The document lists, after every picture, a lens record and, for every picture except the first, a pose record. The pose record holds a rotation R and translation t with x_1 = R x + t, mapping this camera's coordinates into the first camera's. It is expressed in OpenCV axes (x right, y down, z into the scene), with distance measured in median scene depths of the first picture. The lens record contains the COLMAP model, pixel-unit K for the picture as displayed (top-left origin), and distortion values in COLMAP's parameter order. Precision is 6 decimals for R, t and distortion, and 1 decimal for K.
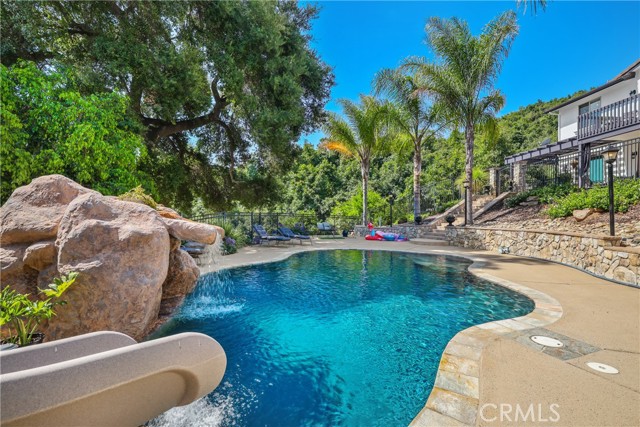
lens RADIAL K [[286.4, 0, 319.5], [0, 286.4, 215.3], [0, 0, 1]] dist [0.001947, 0.000480]
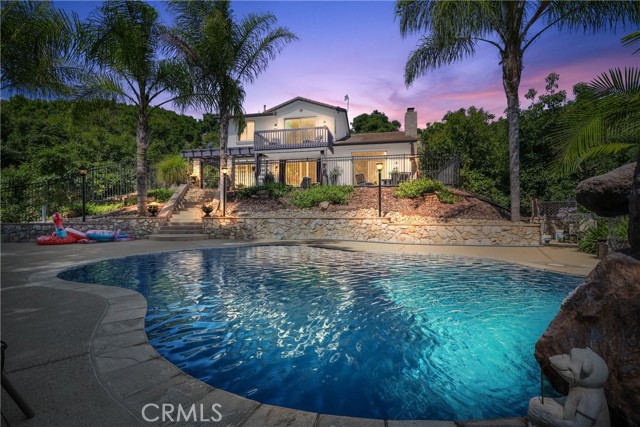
lens RADIAL K [[286.4, 0, 319.4], [0, 286.4, 212.9], [0, 0, 1]] dist [0.001947, 0.000480]
pose [[0.255700, 0.010853, 0.966695, -0.352691], [-0.006055, 0.999935, -0.009625, 0.039587], [-0.966737, -0.003393, 0.255749, 0.548942]]
